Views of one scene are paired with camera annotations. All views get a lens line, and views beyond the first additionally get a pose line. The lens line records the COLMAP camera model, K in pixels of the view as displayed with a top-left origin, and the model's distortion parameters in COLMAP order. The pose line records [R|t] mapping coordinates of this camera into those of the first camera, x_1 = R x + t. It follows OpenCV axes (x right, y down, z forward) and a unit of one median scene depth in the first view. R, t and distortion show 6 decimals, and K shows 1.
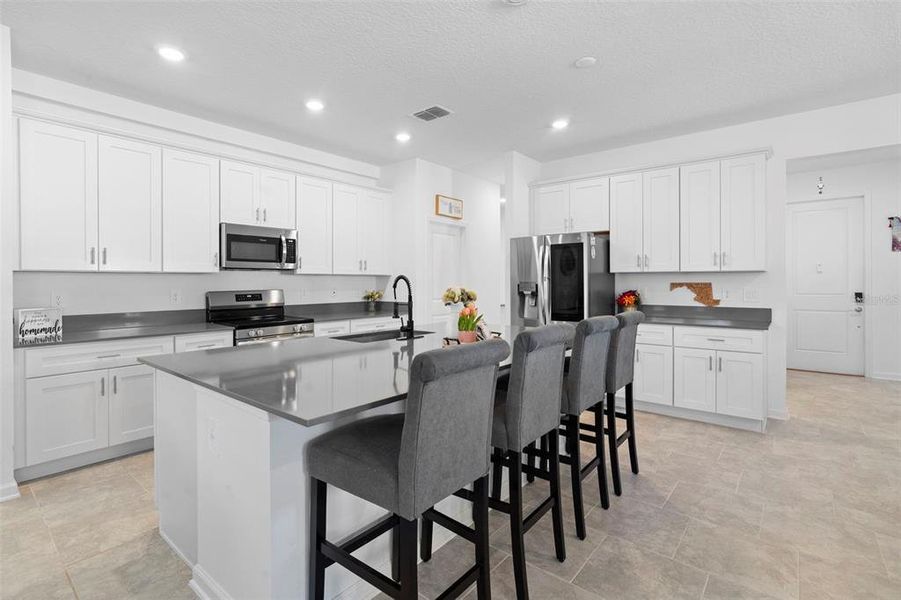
lens RADIAL K [[425.6, 0, 450.6], [0, 425.6, 283.1], [0, 0, 1]] dist [-0.019796, 0.008485]
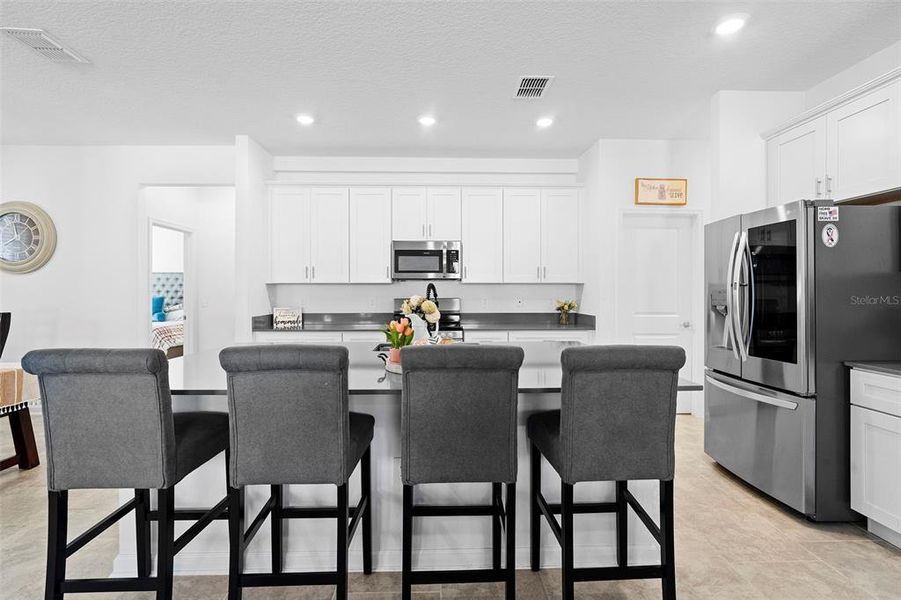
lens RADIAL K [[425.6, 0, 454.1], [0, 425.6, 294.9], [0, 0, 1]] dist [-0.019796, 0.008485]
pose [[0.657051, 0.007459, -0.753809, 0.430006], [-0.003392, 0.999970, 0.006939, 0.000094], [0.753838, -0.002003, 0.657057, 0.310186]]
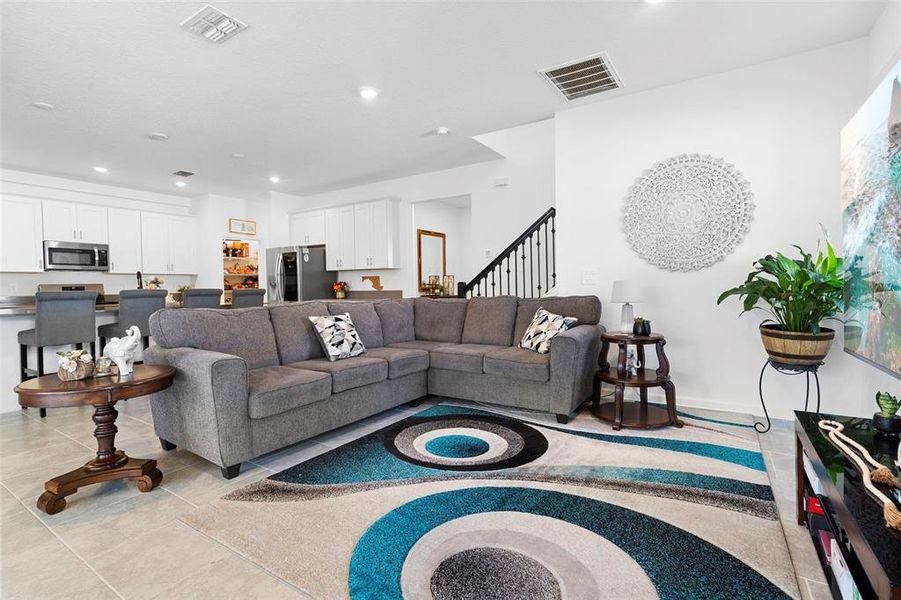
lens RADIAL K [[425.6, 0, 451.7], [0, 425.6, 291.7], [0, 0, 1]] dist [-0.019796, 0.008485]
pose [[0.993670, -0.013722, 0.111500, 0.710799], [0.012832, 0.999880, 0.008693, 0.048903], [-0.111606, -0.007208, 0.993726, -0.659803]]
